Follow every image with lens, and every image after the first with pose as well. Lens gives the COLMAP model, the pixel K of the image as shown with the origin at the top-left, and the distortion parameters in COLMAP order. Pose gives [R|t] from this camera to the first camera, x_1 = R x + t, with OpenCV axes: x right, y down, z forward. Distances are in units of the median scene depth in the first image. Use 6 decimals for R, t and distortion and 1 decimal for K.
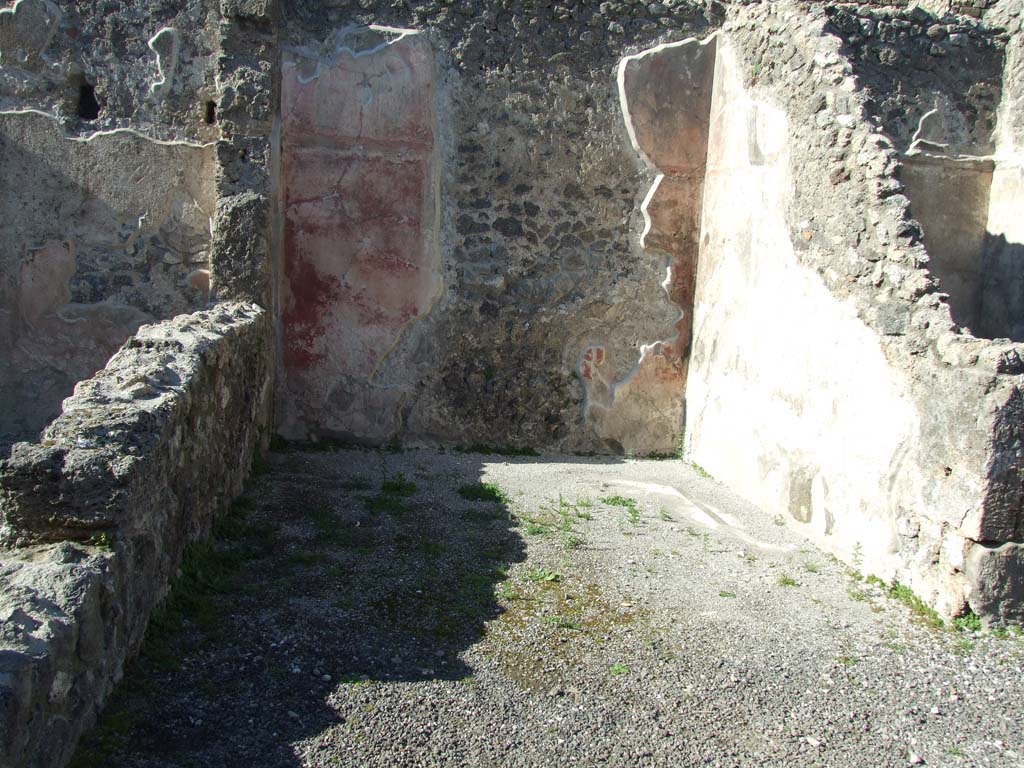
lens RADIAL K [[840.0, 0, 534.6], [0, 840.0, 368.7], [0, 0, 1]] dist [-0.062417, 0.055090]
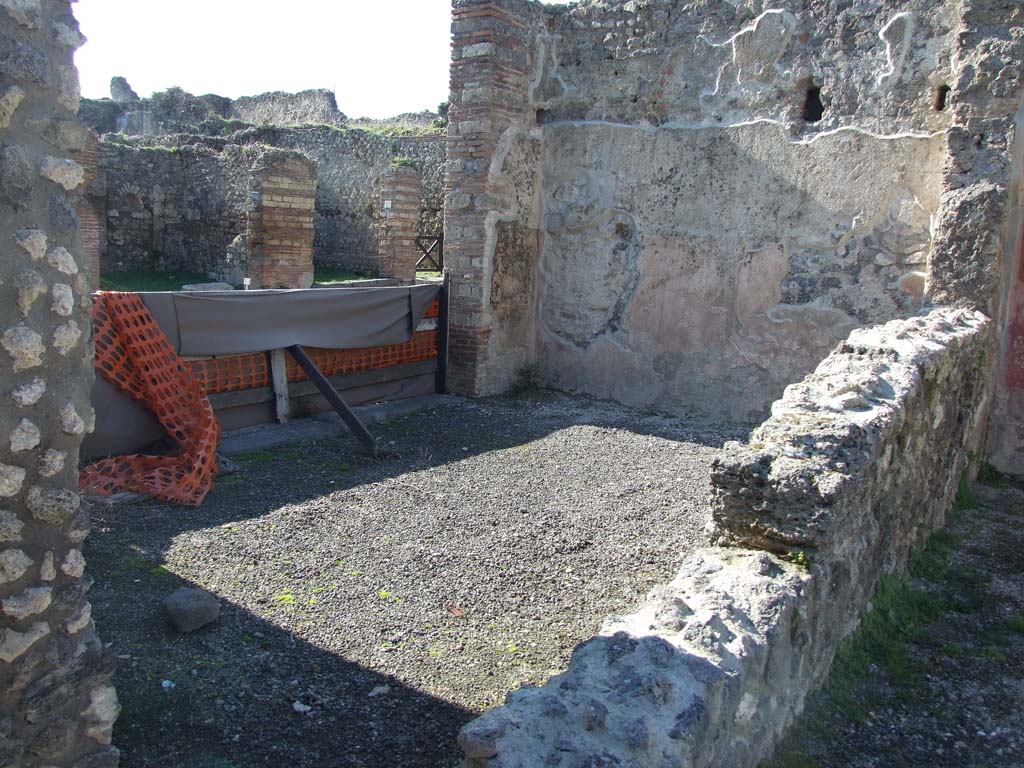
lens RADIAL K [[840.0, 0, 508.8], [0, 840.0, 386.8], [0, 0, 1]] dist [-0.062417, 0.055090]
pose [[0.687762, 0.097917, -0.719302, -0.042107], [-0.086325, 0.994862, 0.052888, -0.002899], [0.720785, 0.025719, 0.692681, 0.050660]]
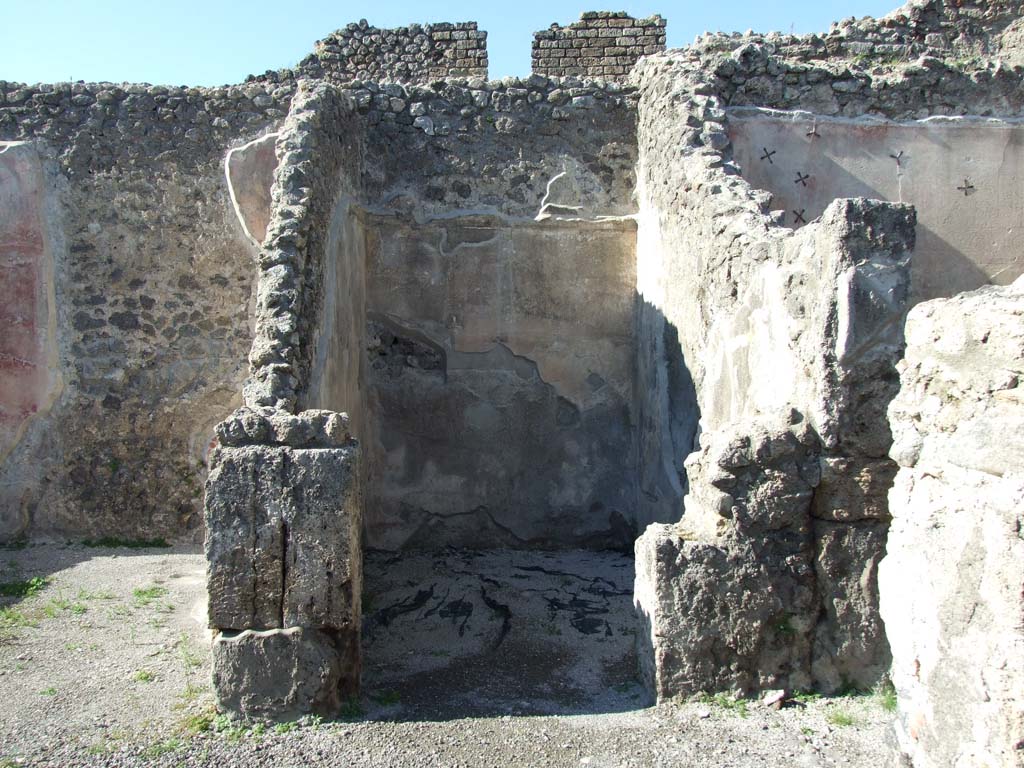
lens RADIAL K [[840.0, 0, 526.0], [0, 840.0, 366.1], [0, 0, 1]] dist [-0.062417, 0.055090]
pose [[0.995038, -0.056575, -0.081849, 0.536970], [0.047528, 0.992955, -0.108545, 0.018604], [0.087414, 0.104116, 0.990716, 0.046000]]
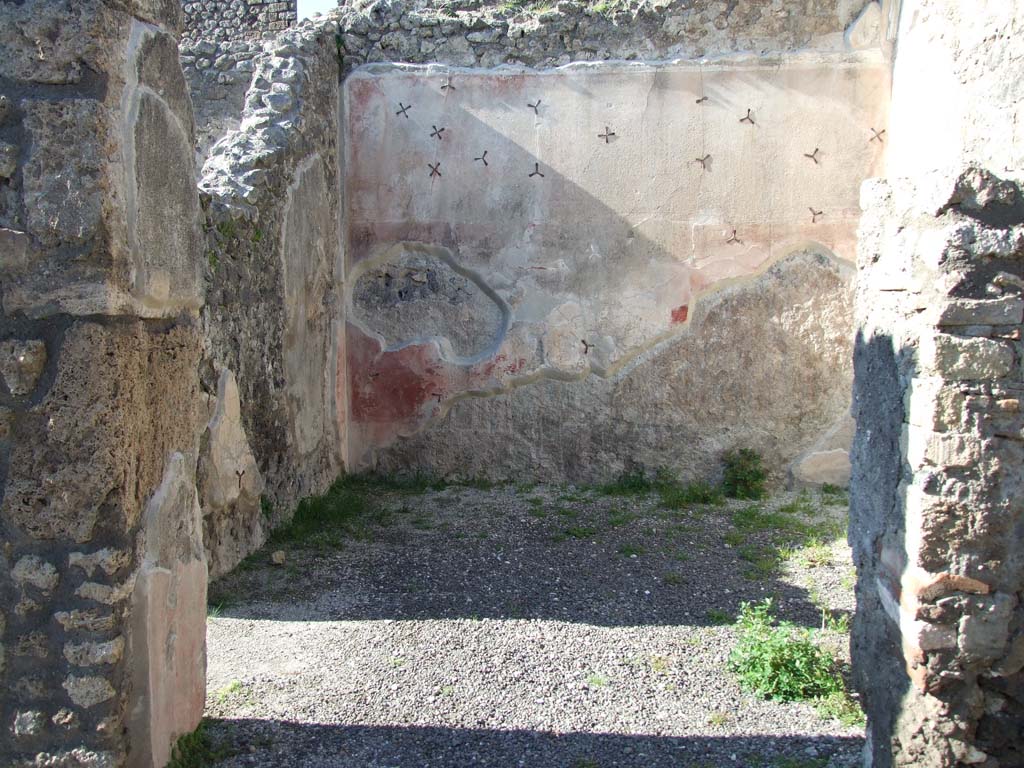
lens RADIAL K [[840.0, 0, 511.5], [0, 840.0, 381.0], [0, 0, 1]] dist [-0.062417, 0.055090]
pose [[0.973110, -0.037938, -0.227197, 1.114051], [0.028980, 0.998670, -0.042636, 0.051967], [0.228512, 0.034906, 0.972915, 0.083441]]
